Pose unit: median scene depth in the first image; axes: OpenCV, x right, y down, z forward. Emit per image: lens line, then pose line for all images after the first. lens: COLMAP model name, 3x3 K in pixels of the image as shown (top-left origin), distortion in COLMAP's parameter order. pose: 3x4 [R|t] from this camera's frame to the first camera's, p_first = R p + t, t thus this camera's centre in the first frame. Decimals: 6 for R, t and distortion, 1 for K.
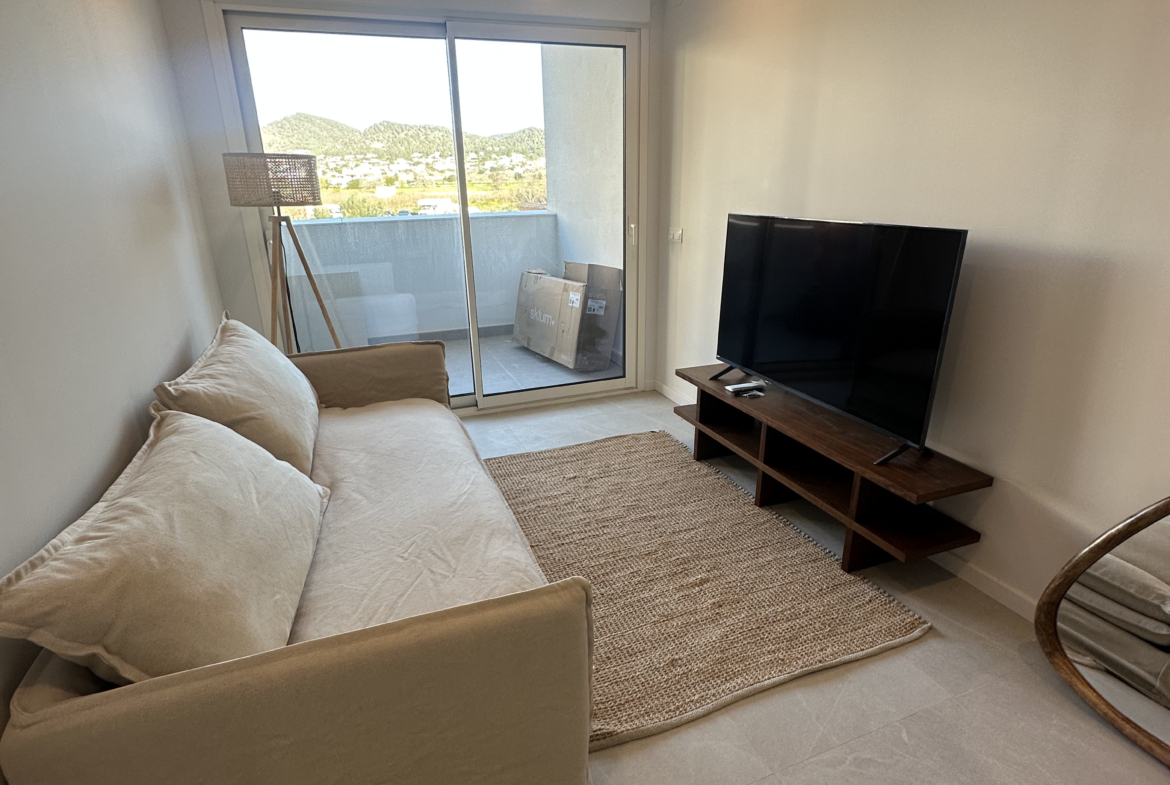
lens RADIAL K [[619.3, 0, 579.5], [0, 619.3, 392.8], [0, 0, 1]] dist [0.000508, 0.000430]
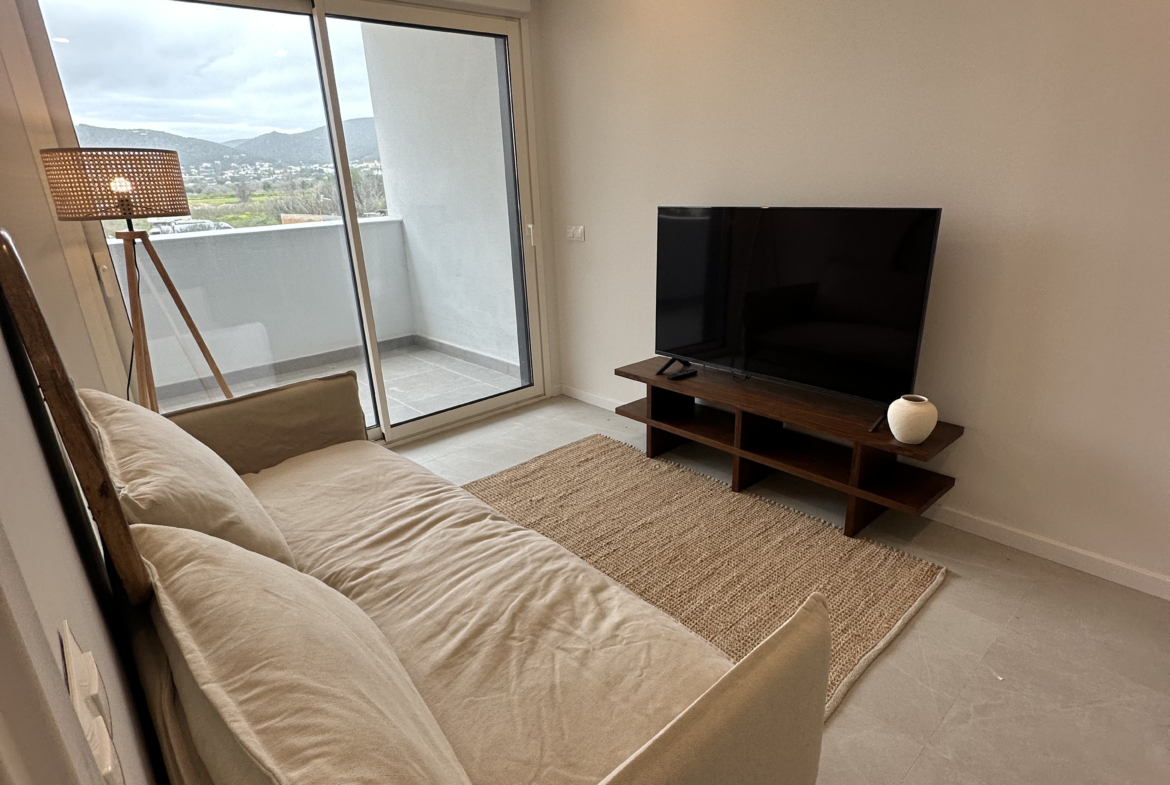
lens RADIAL K [[619.3, 0, 581.4], [0, 619.3, 392.5], [0, 0, 1]] dist [0.000508, 0.000430]
pose [[0.937223, -0.133210, 0.322286, -0.229942], [0.135910, 0.990619, 0.014219, -0.024354], [-0.321156, 0.030475, 0.946536, 0.104096]]
